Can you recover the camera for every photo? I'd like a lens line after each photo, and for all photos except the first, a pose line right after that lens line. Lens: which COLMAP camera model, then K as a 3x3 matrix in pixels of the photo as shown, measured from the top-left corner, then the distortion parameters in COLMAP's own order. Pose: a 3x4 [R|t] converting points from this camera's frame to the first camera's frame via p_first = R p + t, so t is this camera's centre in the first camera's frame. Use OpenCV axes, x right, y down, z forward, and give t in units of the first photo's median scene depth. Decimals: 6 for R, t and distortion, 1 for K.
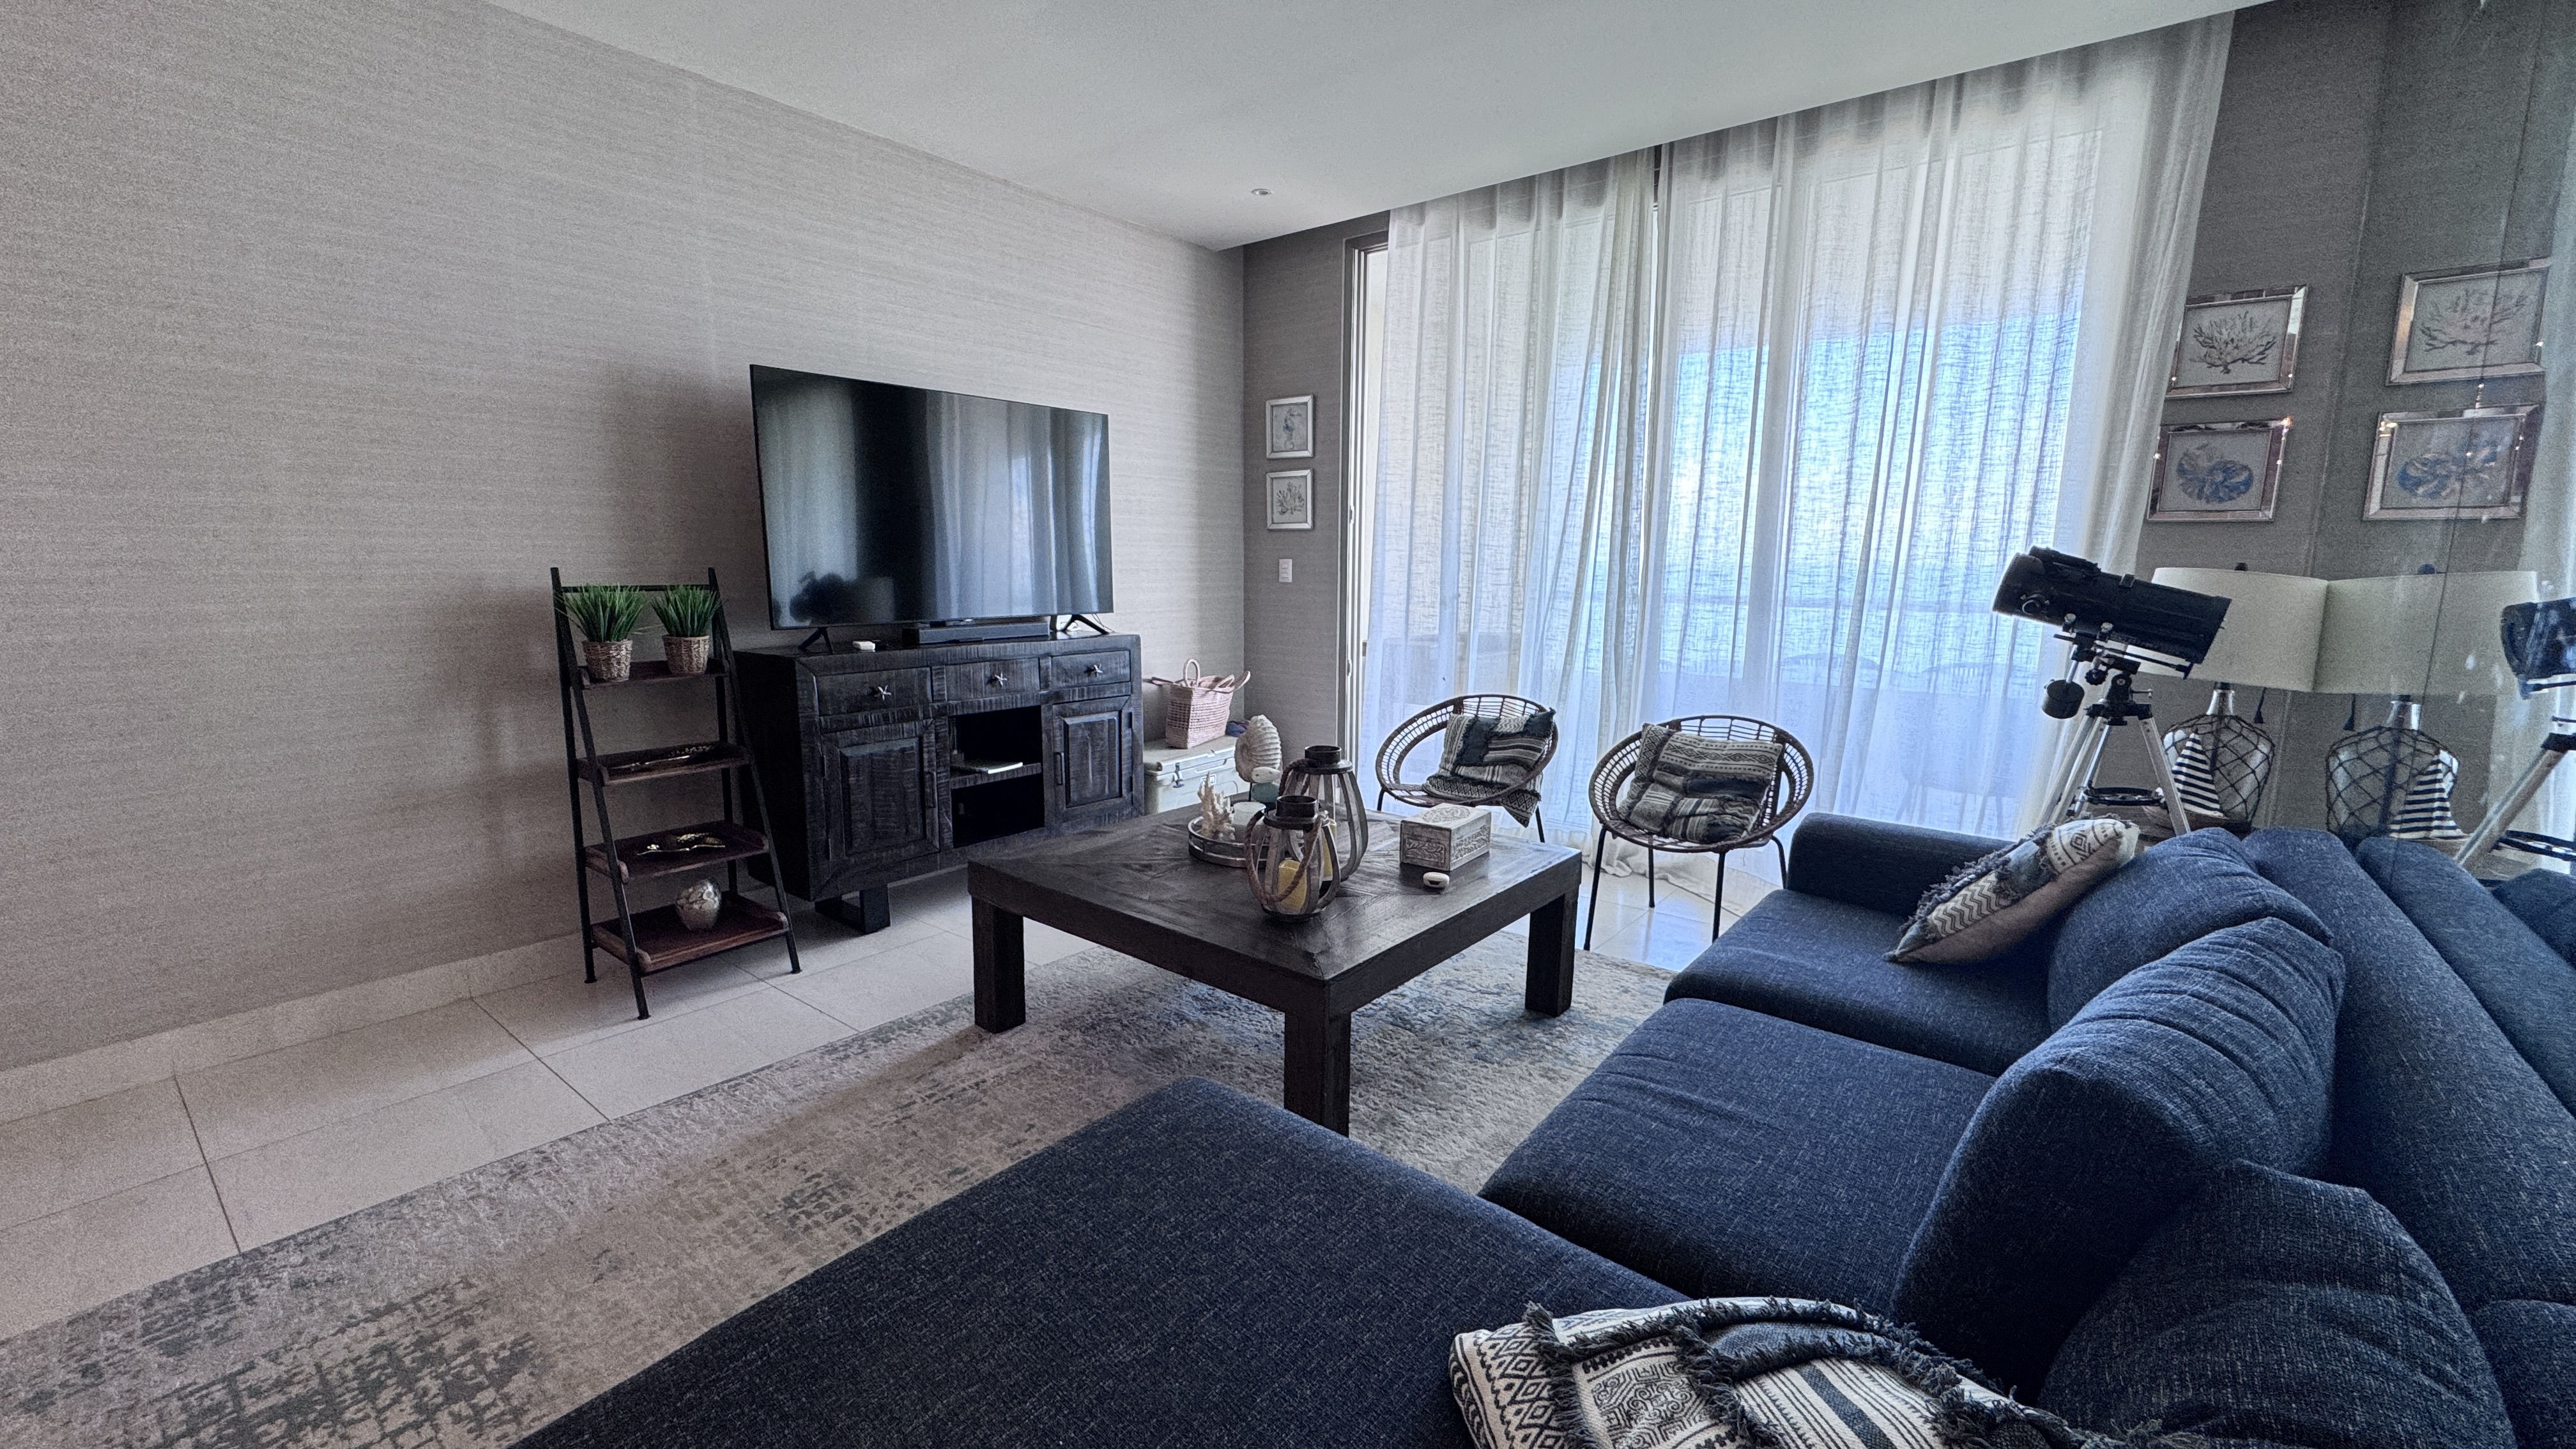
lens RADIAL K [[1034.3, 0, 1293.5], [0, 1034.3, 724.2], [0, 0, 1]] dist [-0.003993, 0.000111]
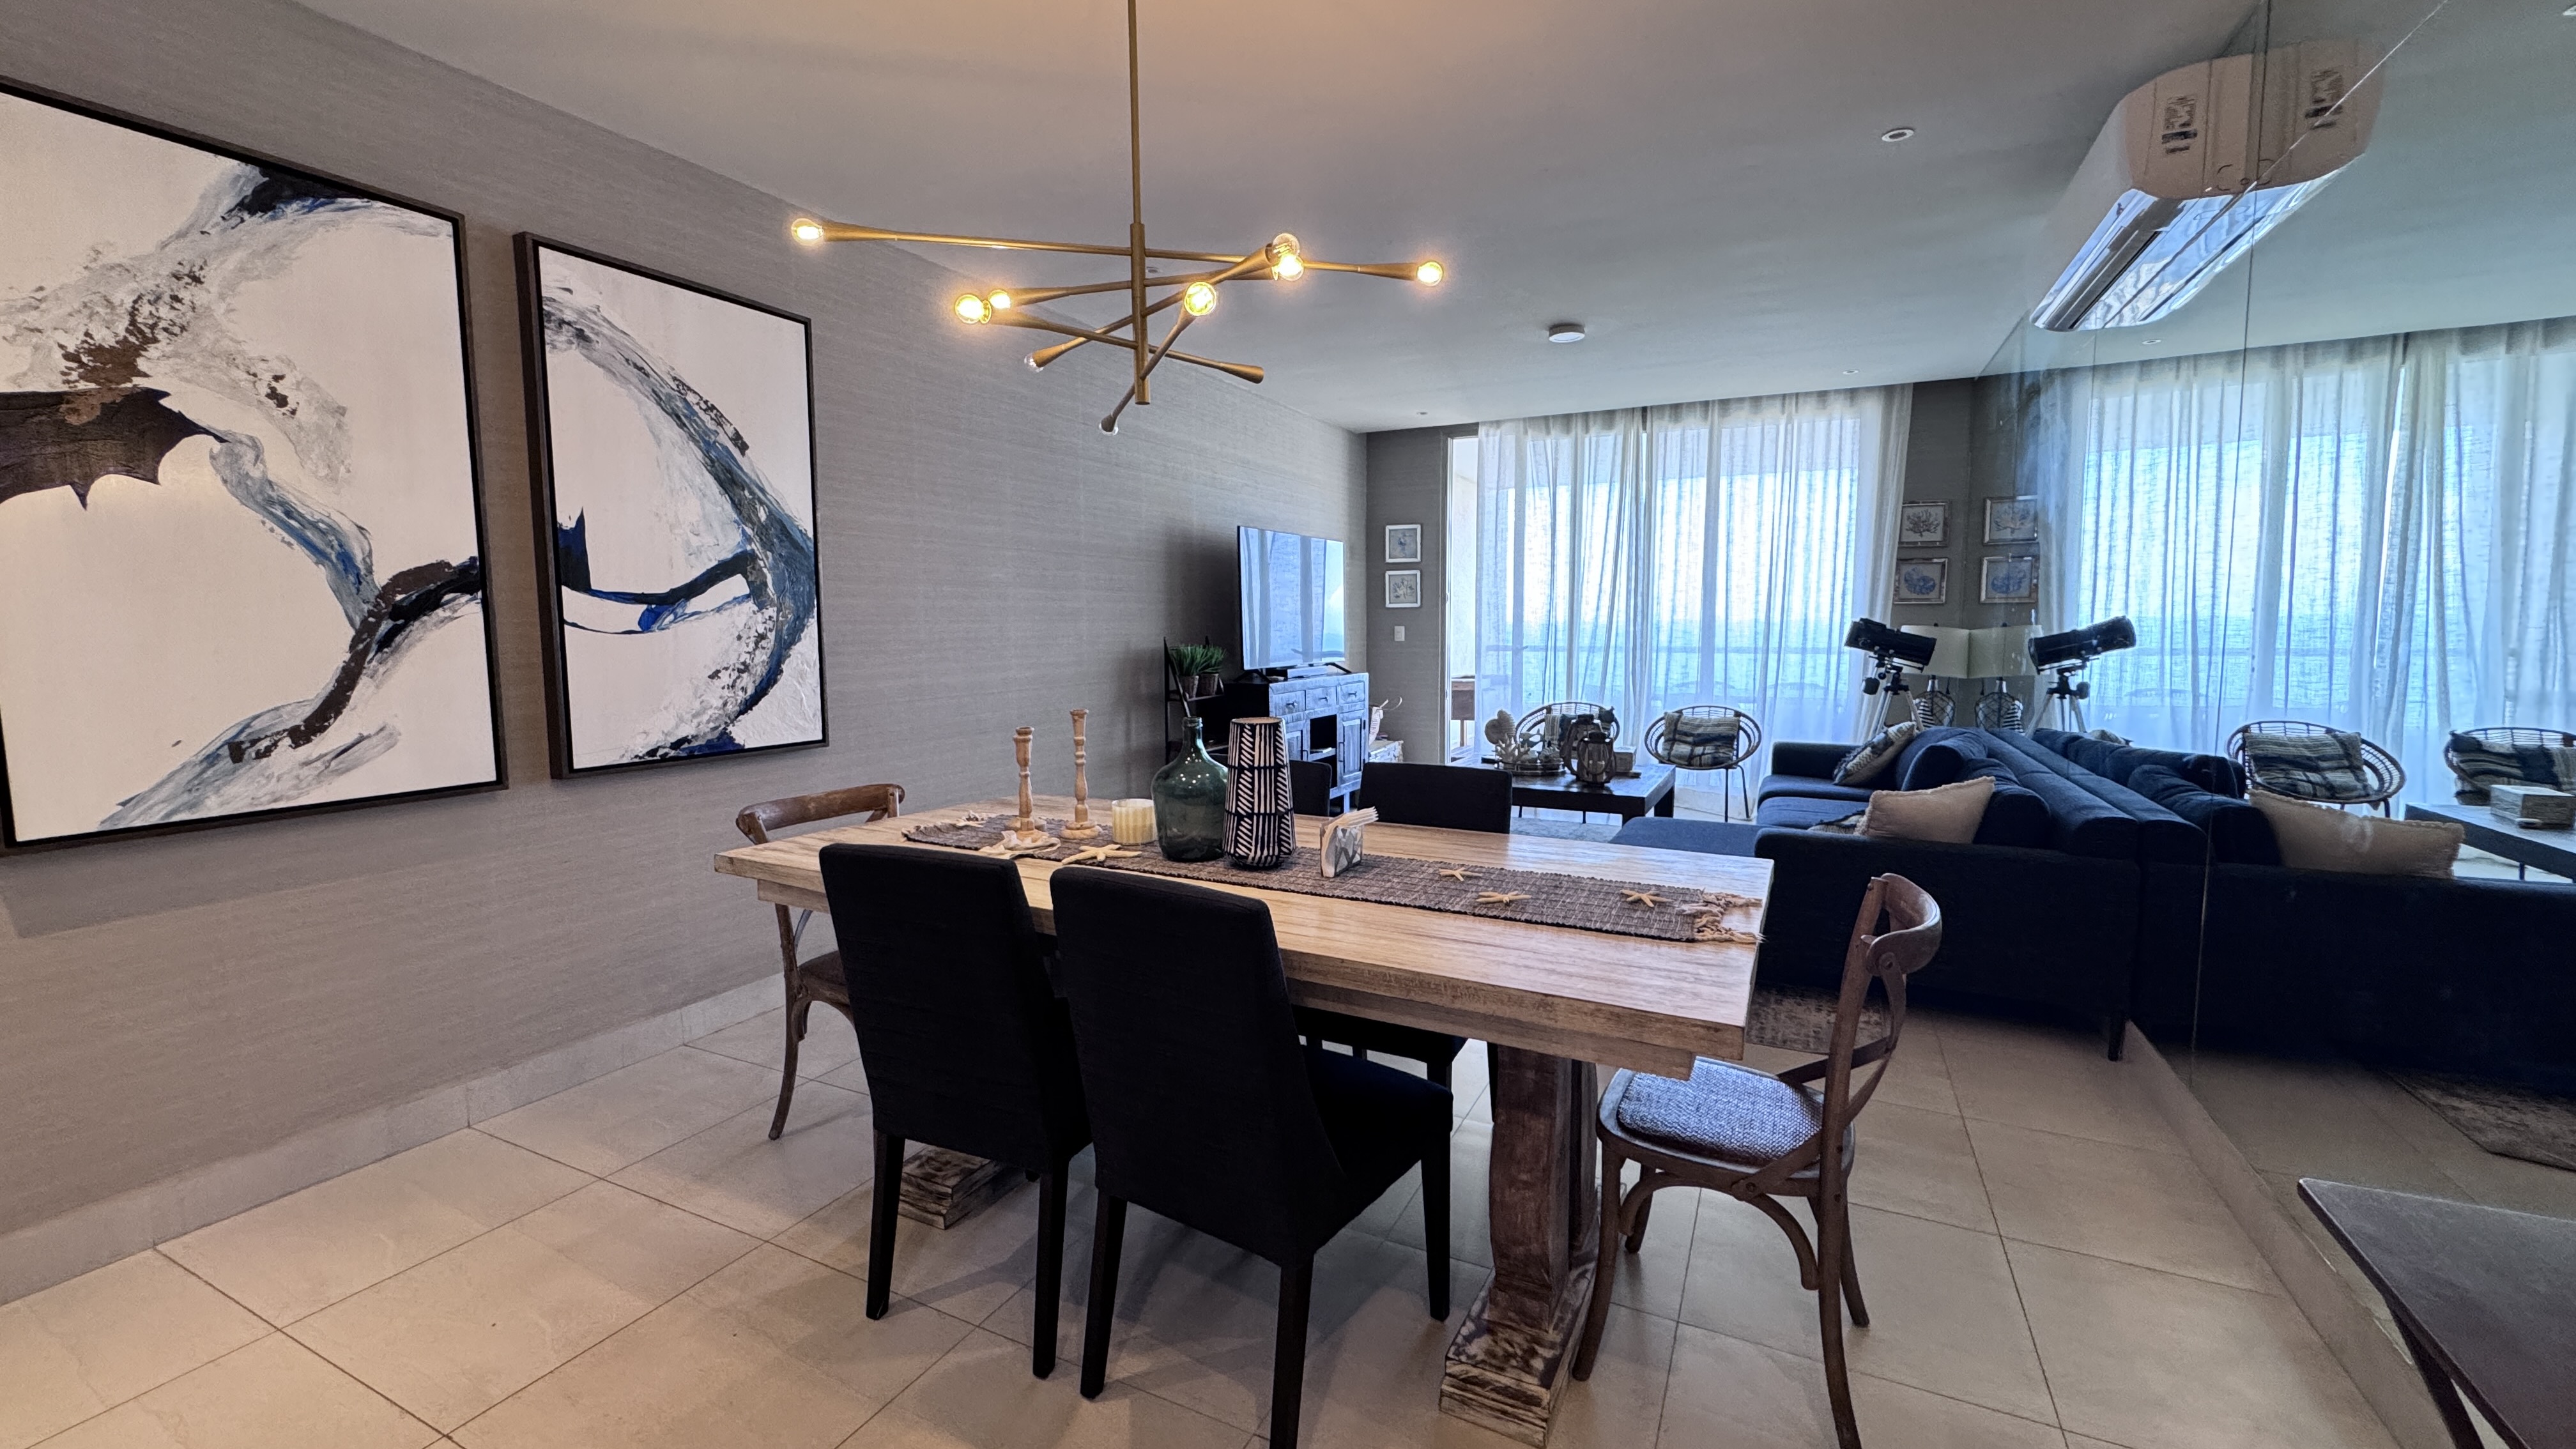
lens RADIAL K [[1034.3, 0, 1282.9], [0, 1034.3, 715.7], [0, 0, 1]] dist [-0.003993, 0.000111]
pose [[0.979103, -0.032786, 0.200705, -0.868394], [0.046413, 0.996898, -0.063568, 0.113789], [-0.197999, 0.071555, 0.977587, -0.841353]]
